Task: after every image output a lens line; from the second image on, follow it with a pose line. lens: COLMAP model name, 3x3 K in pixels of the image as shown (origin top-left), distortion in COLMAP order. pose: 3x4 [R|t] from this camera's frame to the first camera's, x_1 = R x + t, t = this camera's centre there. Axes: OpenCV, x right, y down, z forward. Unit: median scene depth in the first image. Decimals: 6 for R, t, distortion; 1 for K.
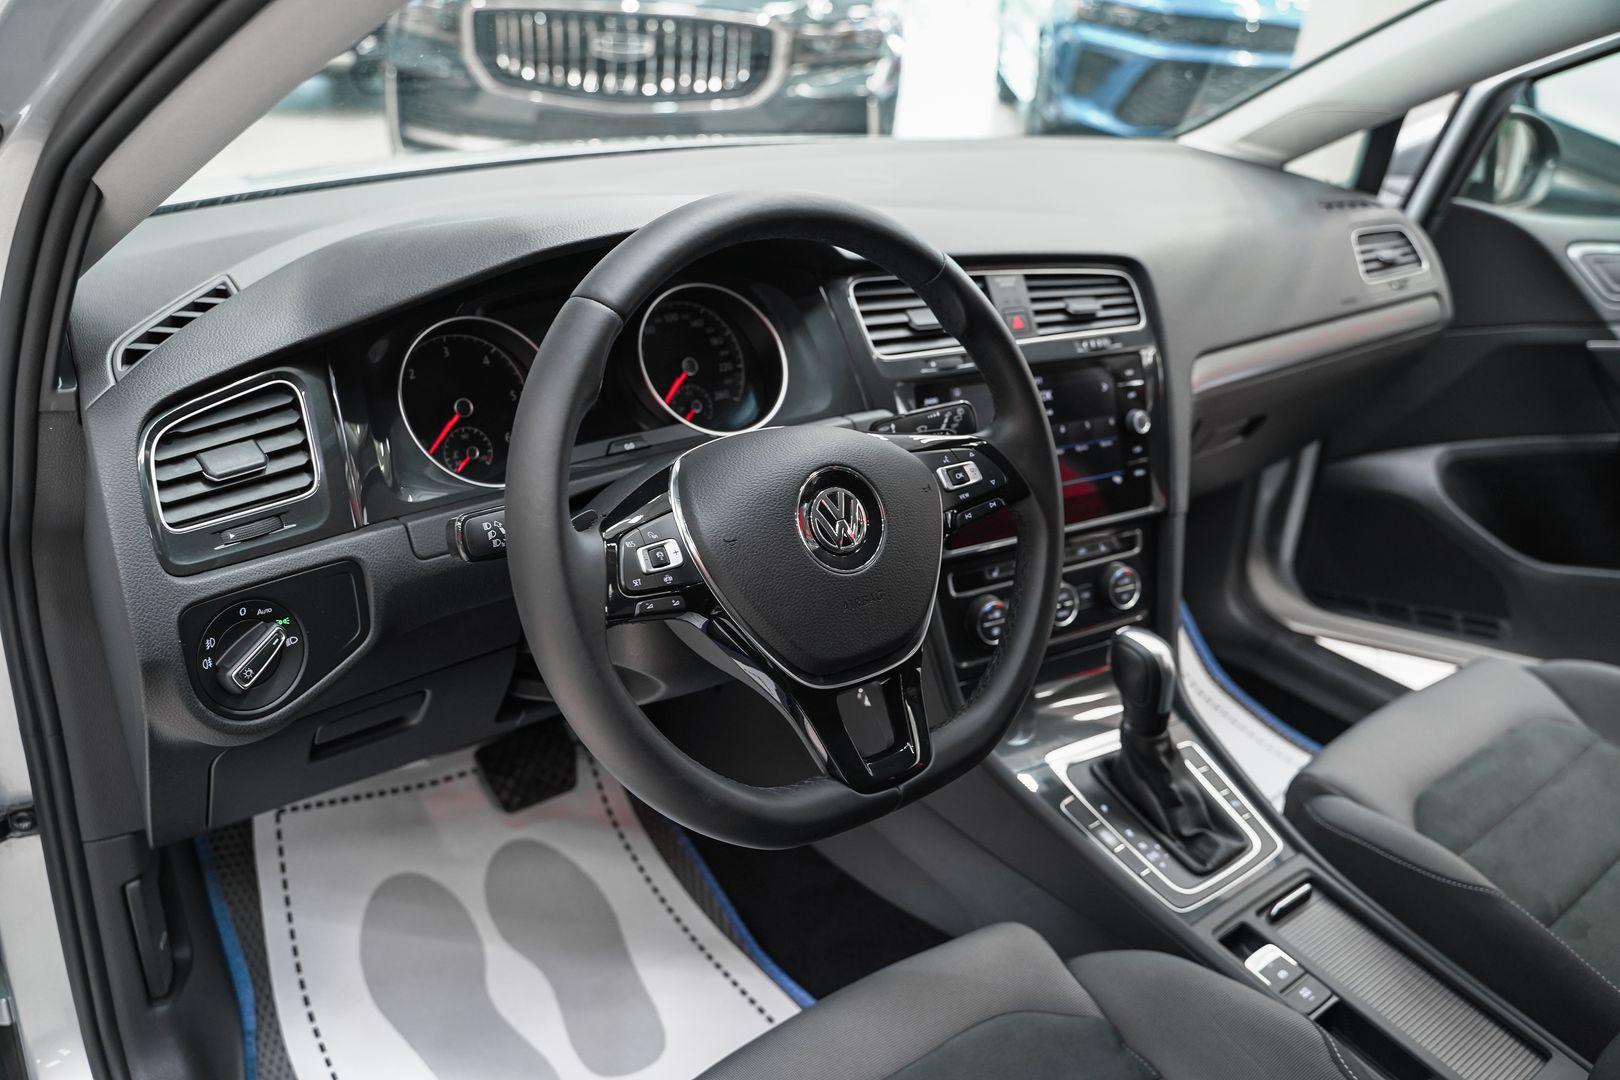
lens RADIAL K [[1302.2, 0, 816.6], [0, 1302.2, 559.5], [0, 0, 1]] dist [-0.106612, 0.088635]
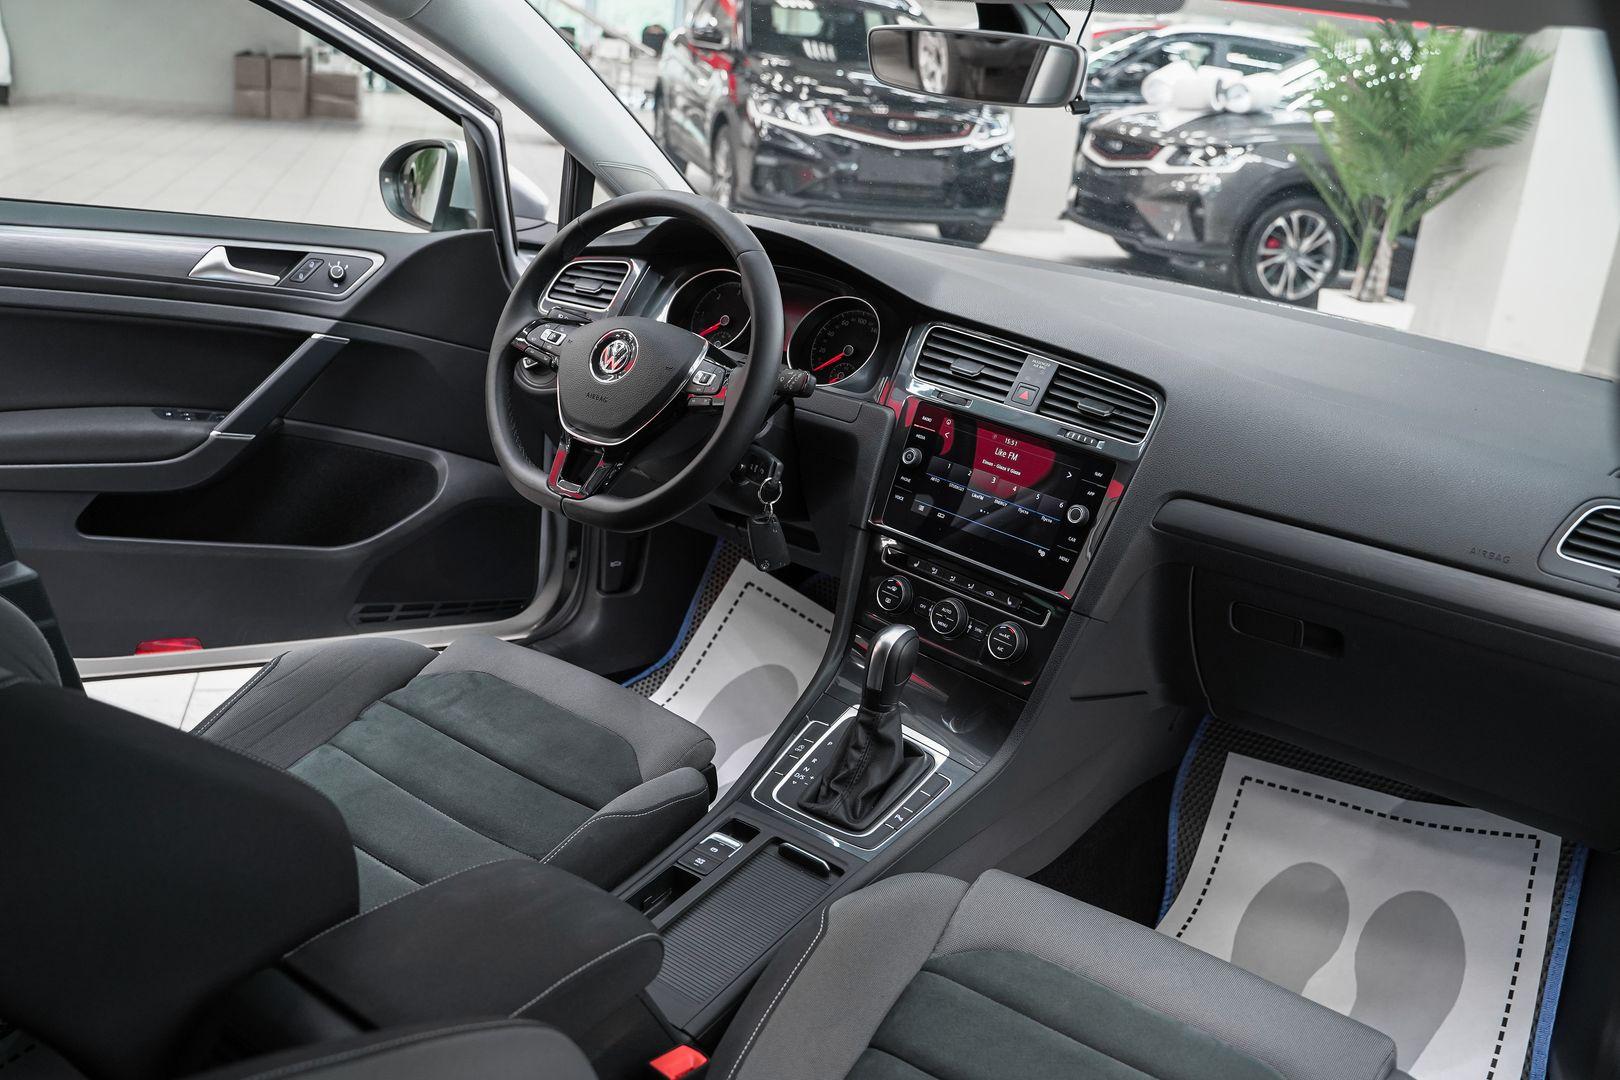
lens RADIAL K [[1355.6, 0, 810.6], [0, 1355.6, 530.6], [0, 0, 1]] dist [-0.114663, 0.117314]
pose [[0.283659, 0.295712, -0.912191, 1.229879], [-0.493988, 0.860392, 0.125307, -0.125150], [0.821896, 0.415066, 0.390136, 0.364160]]
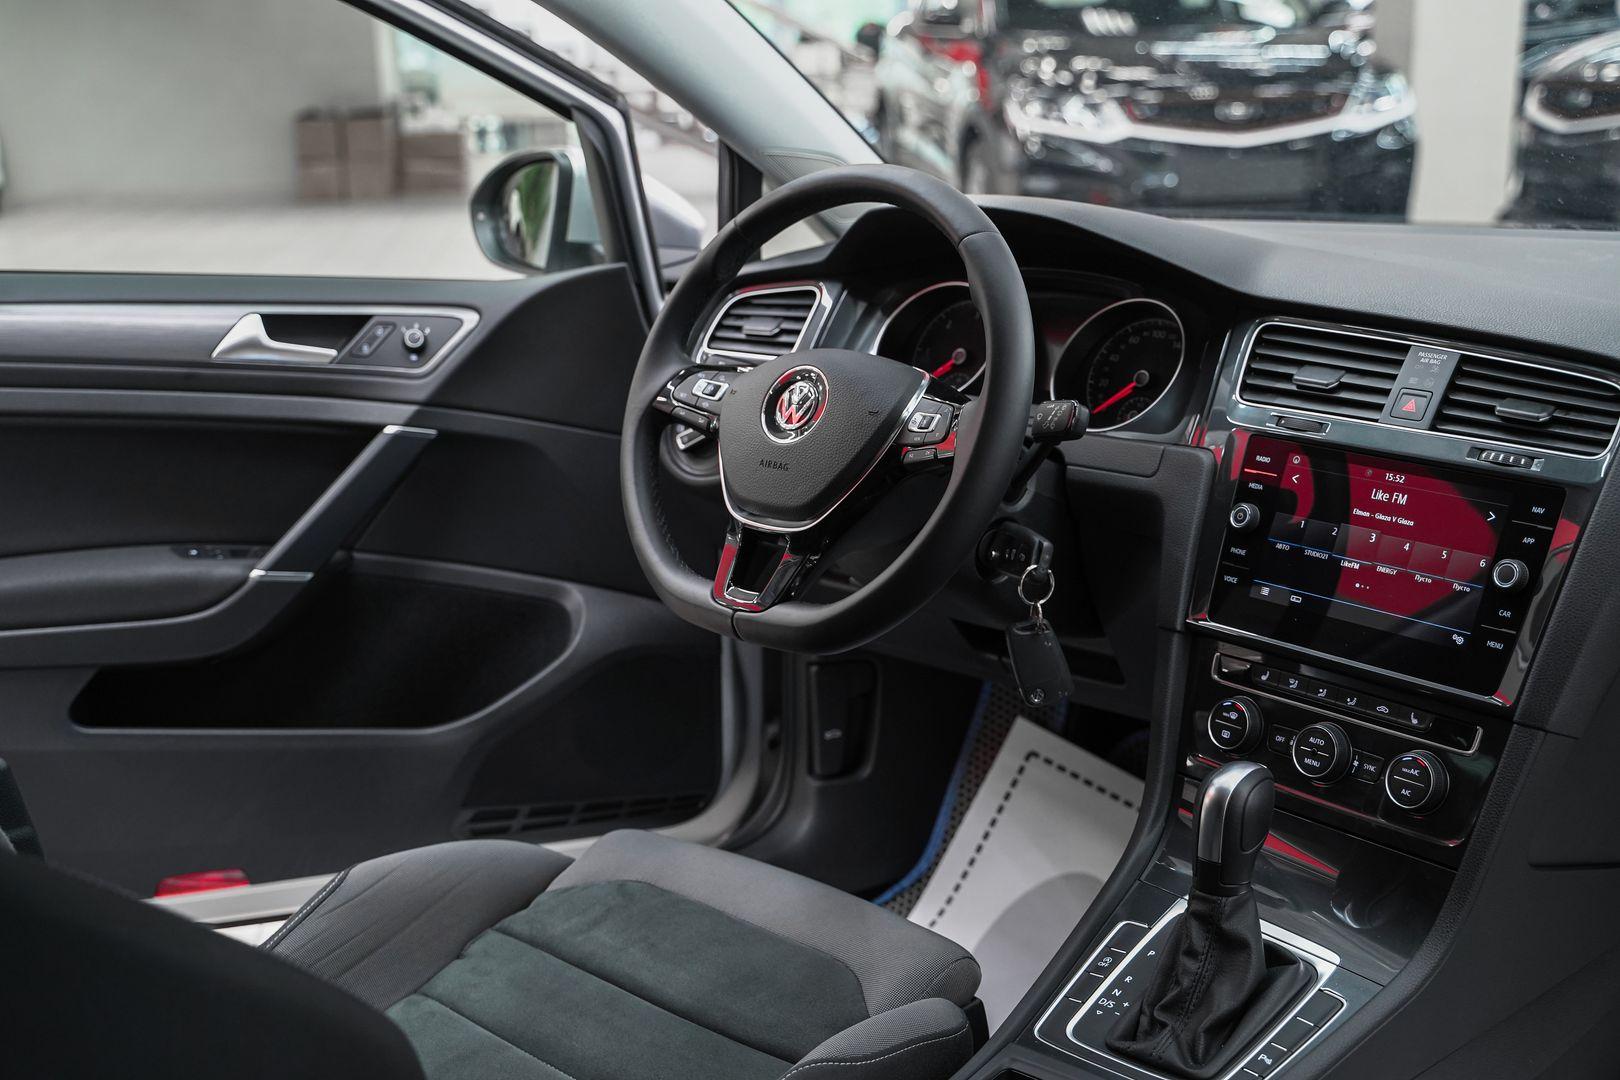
lens RADIAL K [[1986.5, 0, 806.6], [0, 1986.5, 534.6], [0, 0, 1]] dist [0.043217, 0.050969]
pose [[0.138697, 0.179340, -0.973961, 1.255280], [-0.413016, 0.904333, 0.107704, -0.083791], [0.900100, 0.387323, 0.199499, 0.417392]]
